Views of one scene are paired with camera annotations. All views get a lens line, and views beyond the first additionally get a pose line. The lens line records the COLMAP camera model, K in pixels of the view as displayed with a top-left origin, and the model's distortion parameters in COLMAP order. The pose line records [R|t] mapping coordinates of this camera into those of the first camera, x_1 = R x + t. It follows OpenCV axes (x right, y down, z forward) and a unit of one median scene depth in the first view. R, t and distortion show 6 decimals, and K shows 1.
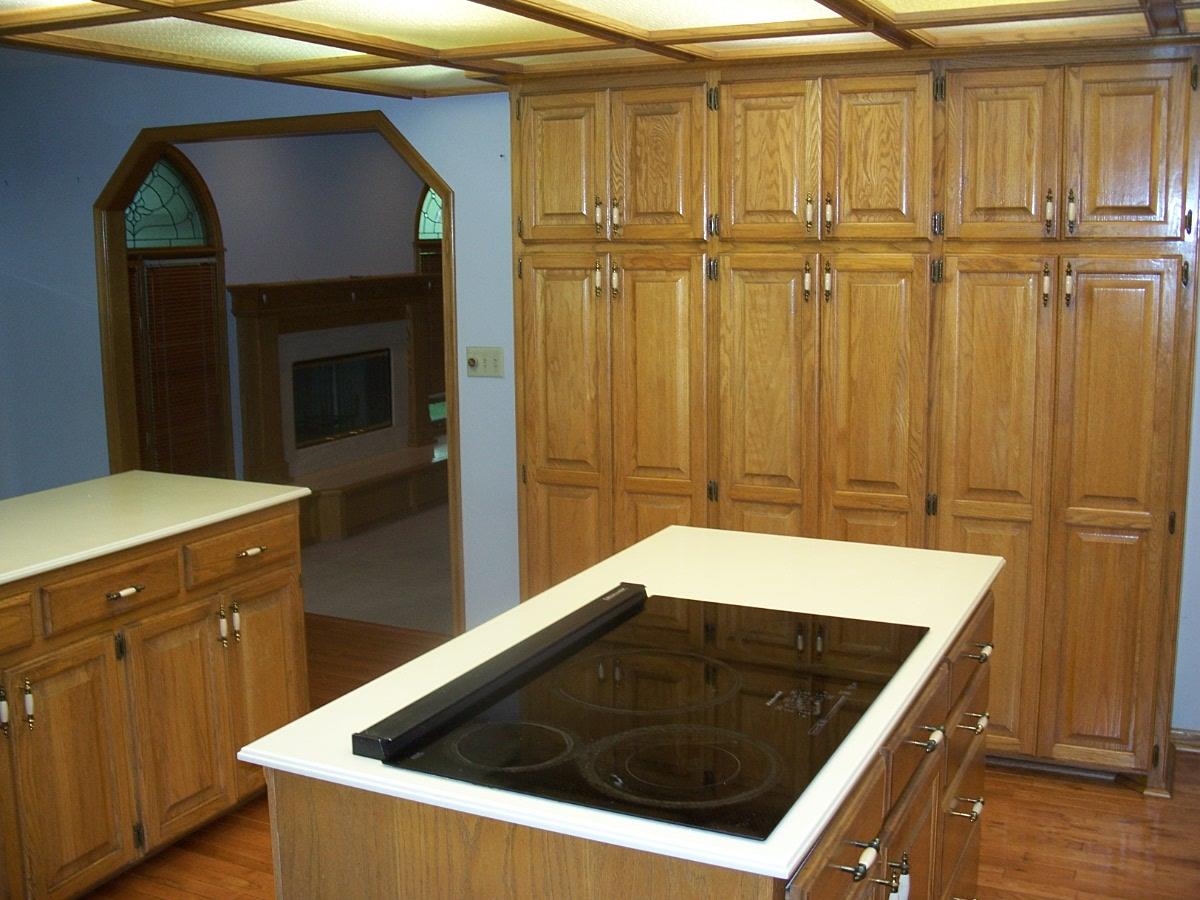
lens RADIAL K [[1286.3, 0, 600.2], [0, 1286.3, 448.5], [0, 0, 1]] dist [-0.120757, 0.000000]
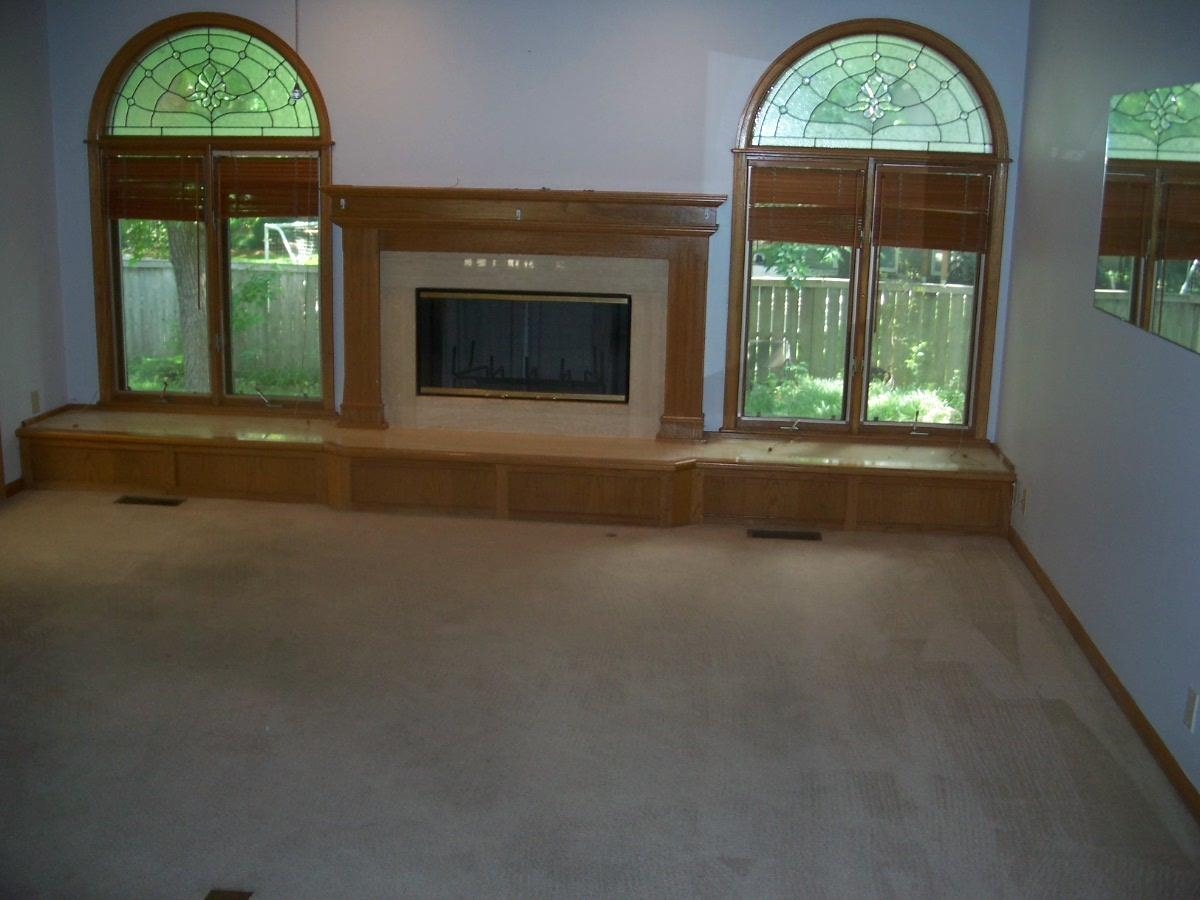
lens RADIAL K [[1286.3, 0, 600.9], [0, 1286.3, 447.3], [0, 0, 1]] dist [-0.120757, 0.000000]
pose [[0.349227, 0.245509, -0.904304, 0.569041], [-0.182648, 0.964391, 0.191286, -0.149380], [0.919065, 0.098367, 0.381633, 0.825585]]
